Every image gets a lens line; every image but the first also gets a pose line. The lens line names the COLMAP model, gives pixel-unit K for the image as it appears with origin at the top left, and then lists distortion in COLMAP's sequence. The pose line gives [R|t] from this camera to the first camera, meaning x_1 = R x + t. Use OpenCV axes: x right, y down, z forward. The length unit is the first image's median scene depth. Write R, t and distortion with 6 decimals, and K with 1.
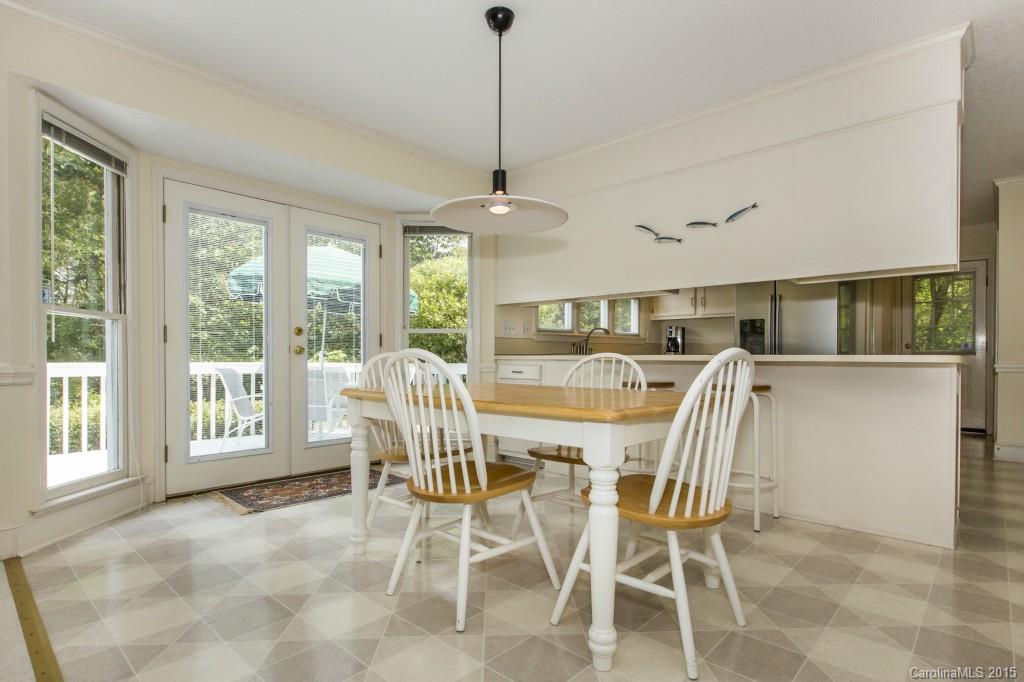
lens RADIAL K [[518.3, 0, 510.5], [0, 518.3, 356.3], [0, 0, 1]] dist [0.000820, 0.000329]
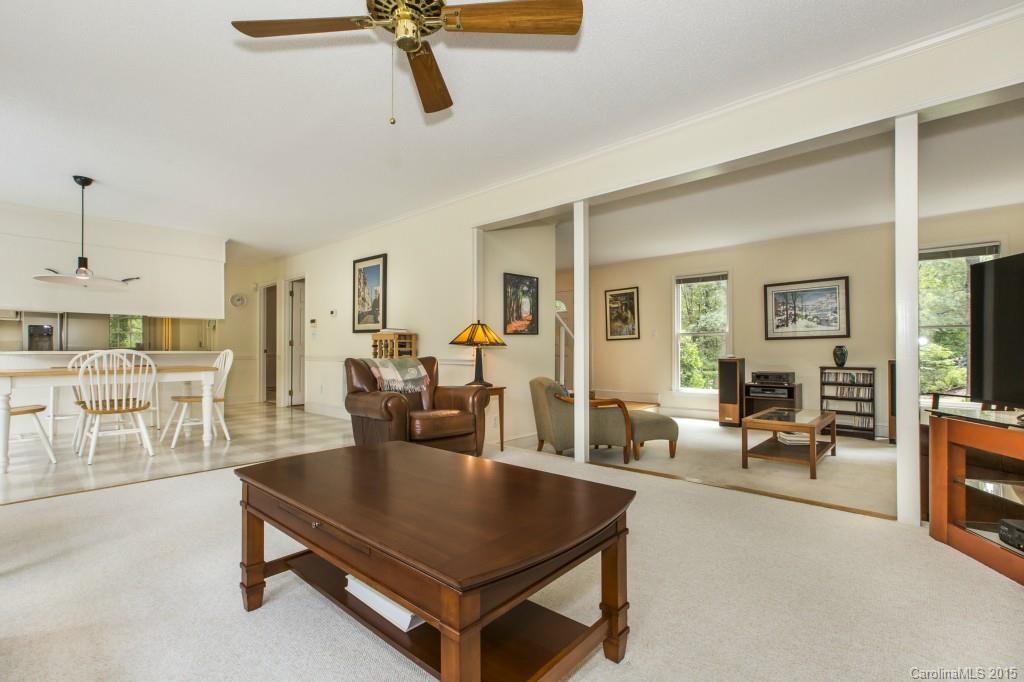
lens RADIAL K [[464.5, 0, 504.3], [0, 464.5, 347.7], [0, 0, 1]] dist [0.001232, 0.000140]
pose [[-0.014138, 0.004173, 0.999891, -1.031189], [-0.003690, 0.999984, -0.004226, -0.012497], [-0.999893, -0.003750, -0.014123, -0.313345]]
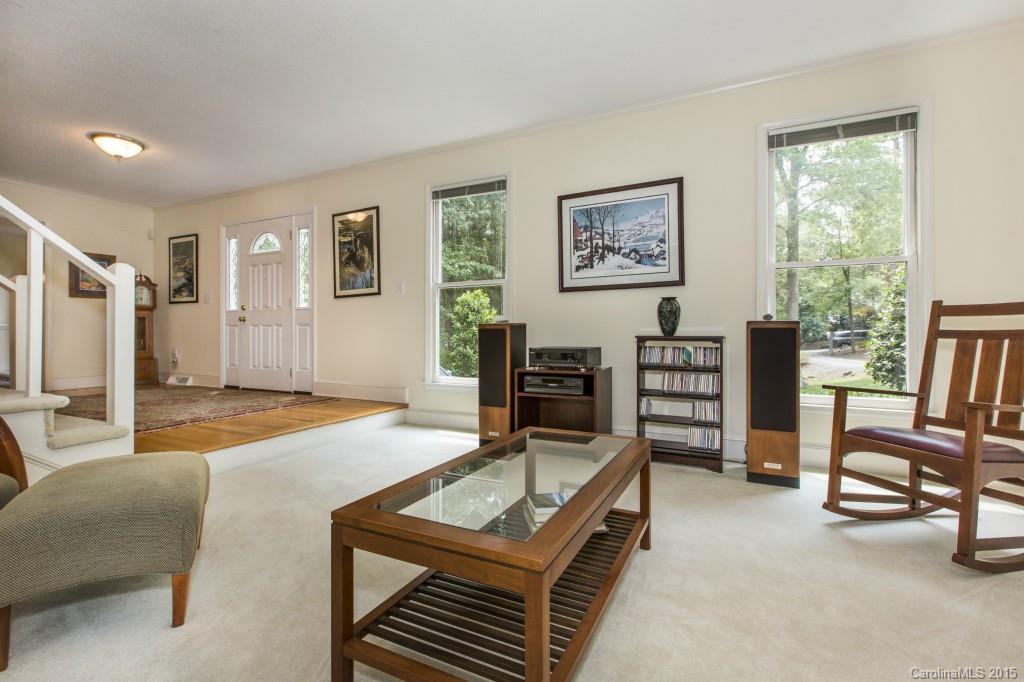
lens RADIAL K [[472.5, 0, 513.0], [0, 472.5, 331.6], [0, 0, 1]] dist [-0.000714, 0.000407]
pose [[-0.293605, -0.000744, 0.955927, -0.320426], [-0.005833, 0.999982, -0.001014, 0.029979], [-0.955909, -0.005874, -0.293604, -0.866172]]
